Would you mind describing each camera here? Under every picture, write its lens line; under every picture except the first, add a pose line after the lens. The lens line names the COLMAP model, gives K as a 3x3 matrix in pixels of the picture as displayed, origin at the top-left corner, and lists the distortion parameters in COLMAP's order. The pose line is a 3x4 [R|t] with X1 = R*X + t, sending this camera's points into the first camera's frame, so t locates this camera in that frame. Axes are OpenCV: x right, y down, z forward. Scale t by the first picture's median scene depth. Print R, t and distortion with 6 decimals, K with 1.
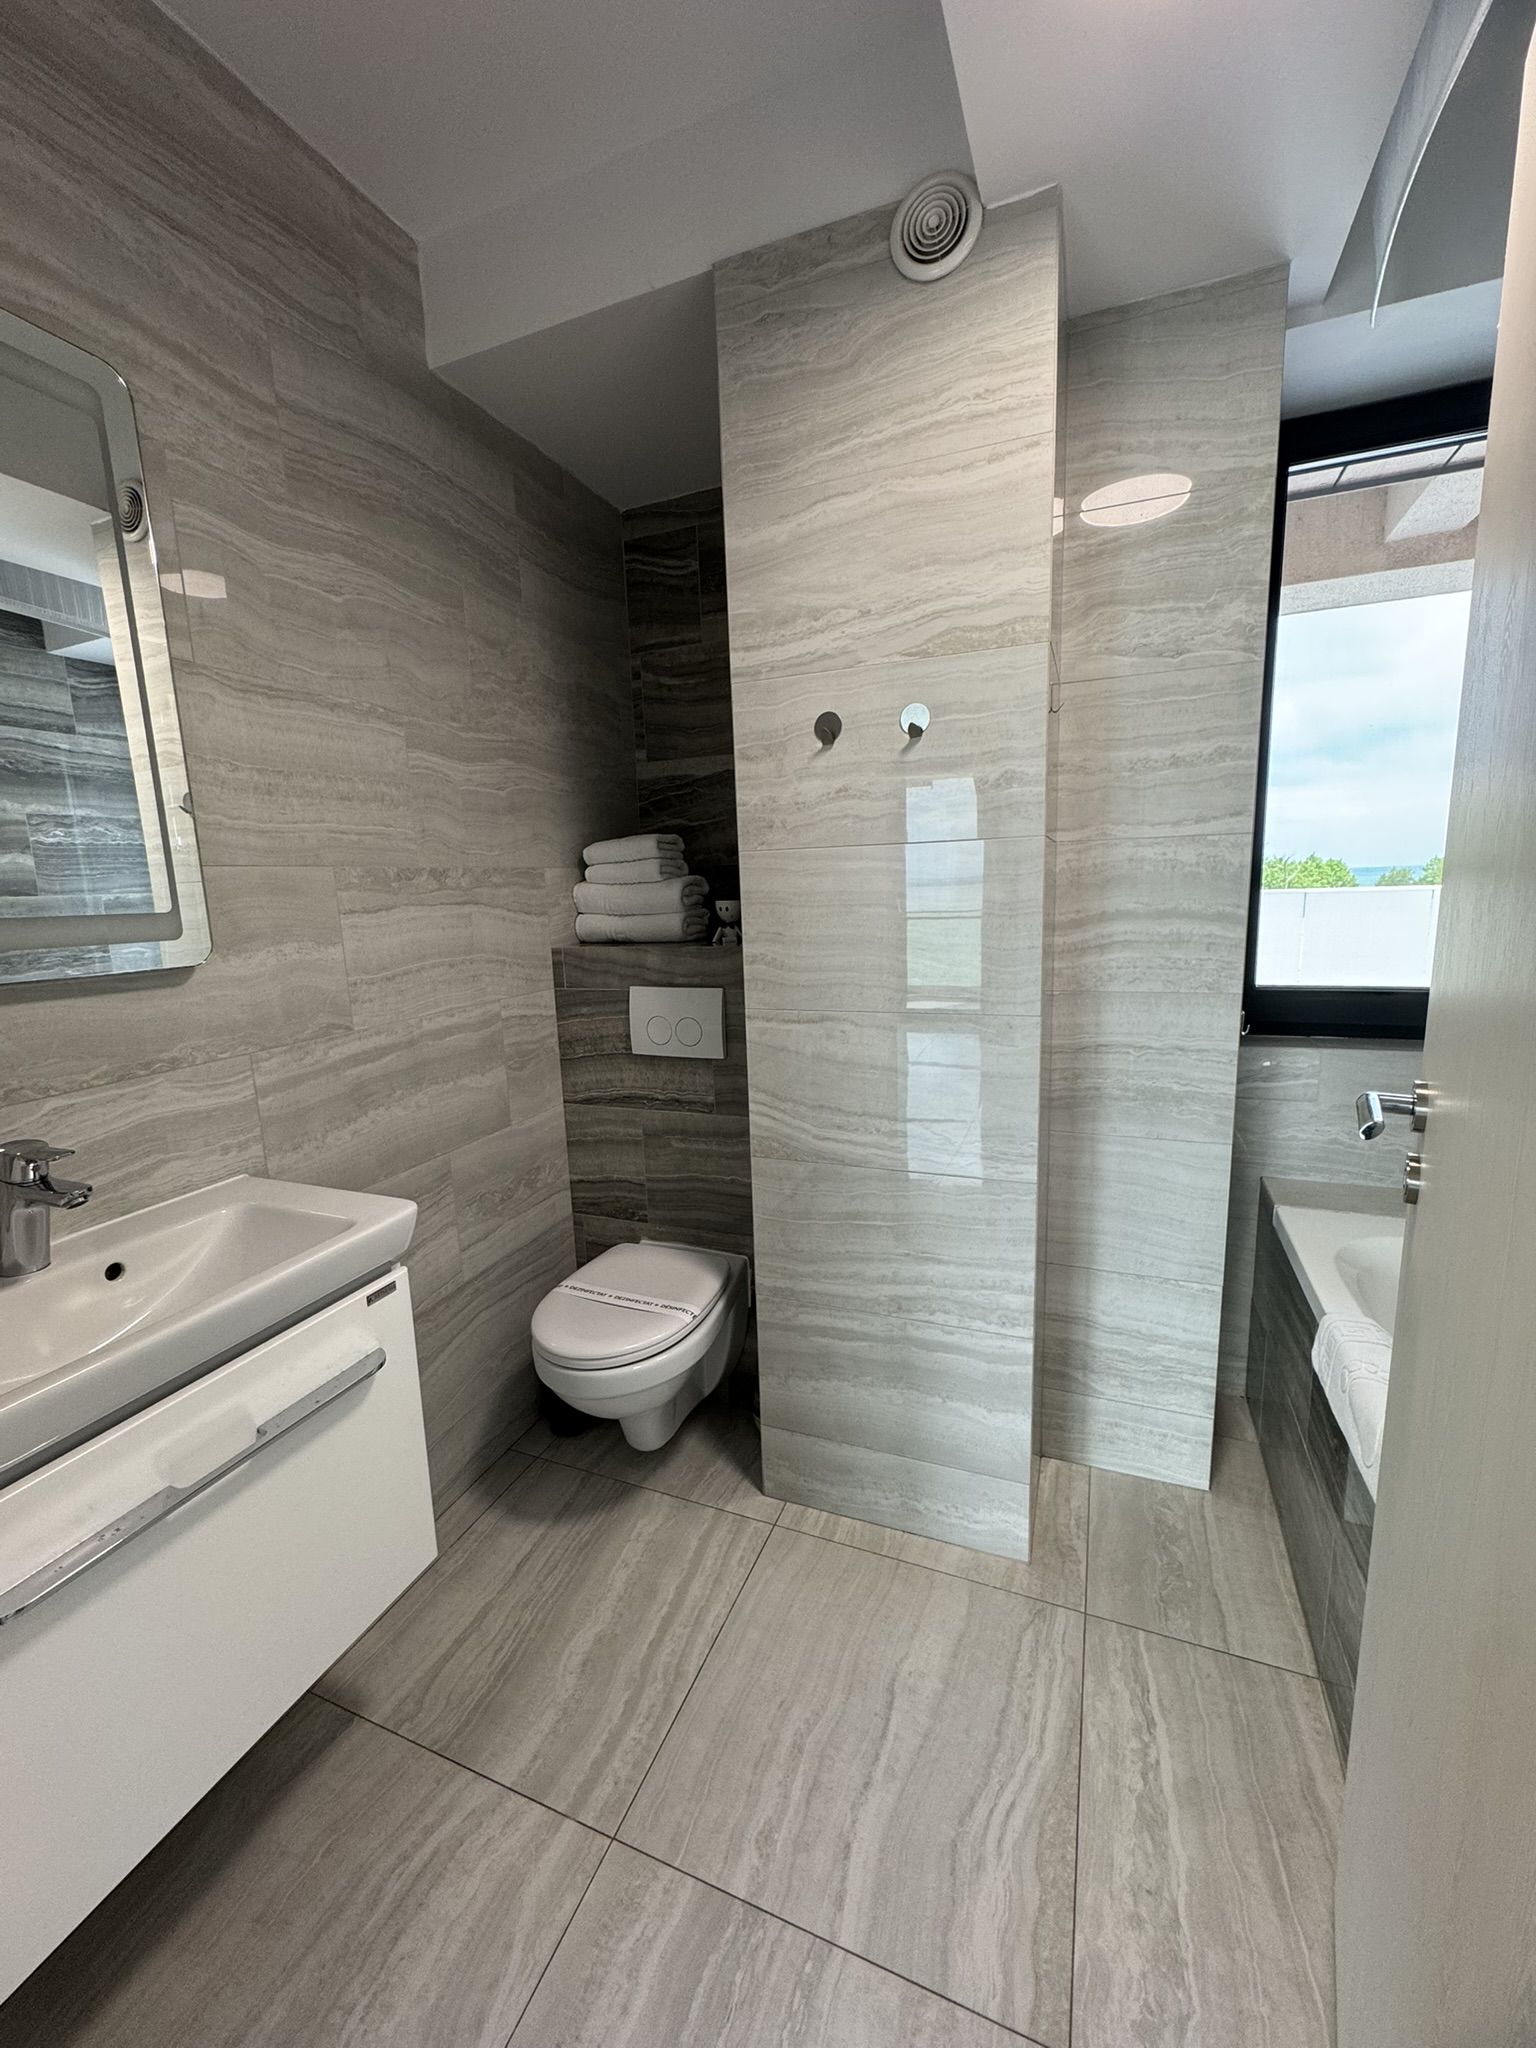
lens RADIAL K [[814.8, 0, 768.0], [0, 814.8, 1024.0], [0, 0, 1]] dist [-0.003127, -0.000216]
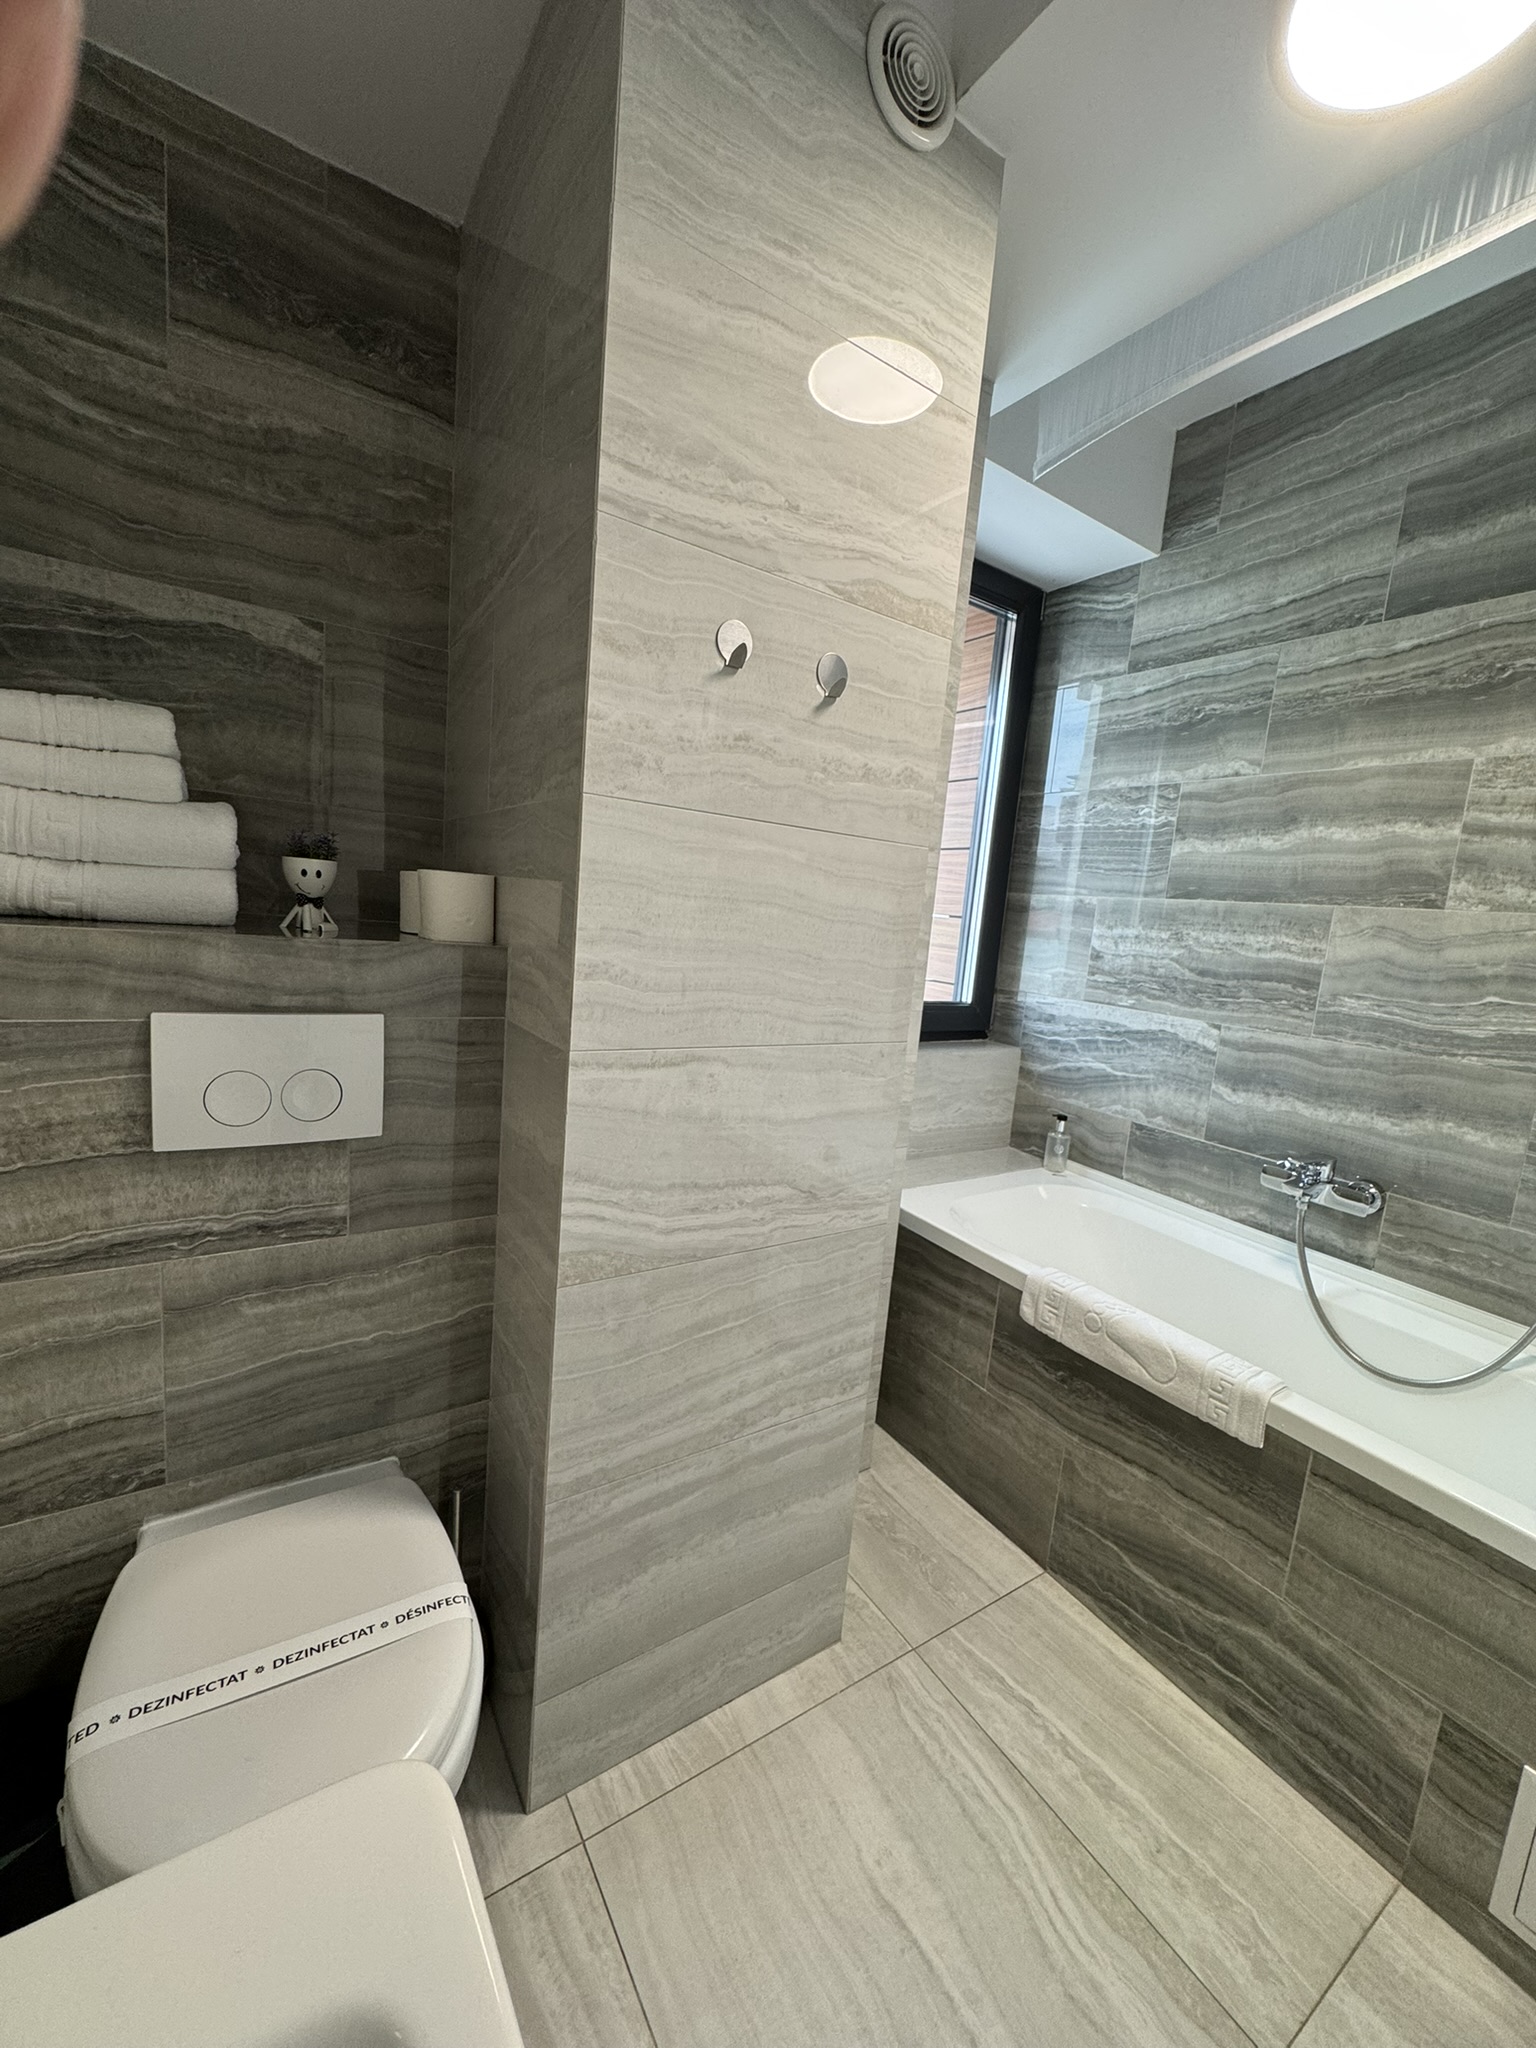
lens RADIAL K [[814.8, 0, 768.0], [0, 814.8, 1024.0], [0, 0, 1]] dist [-0.003127, -0.000216]
pose [[0.558419, -0.032844, 0.828908, -0.442690], [0.034115, 0.999280, 0.016613, -0.043199], [-0.828857, 0.019001, 0.559138, 0.525013]]
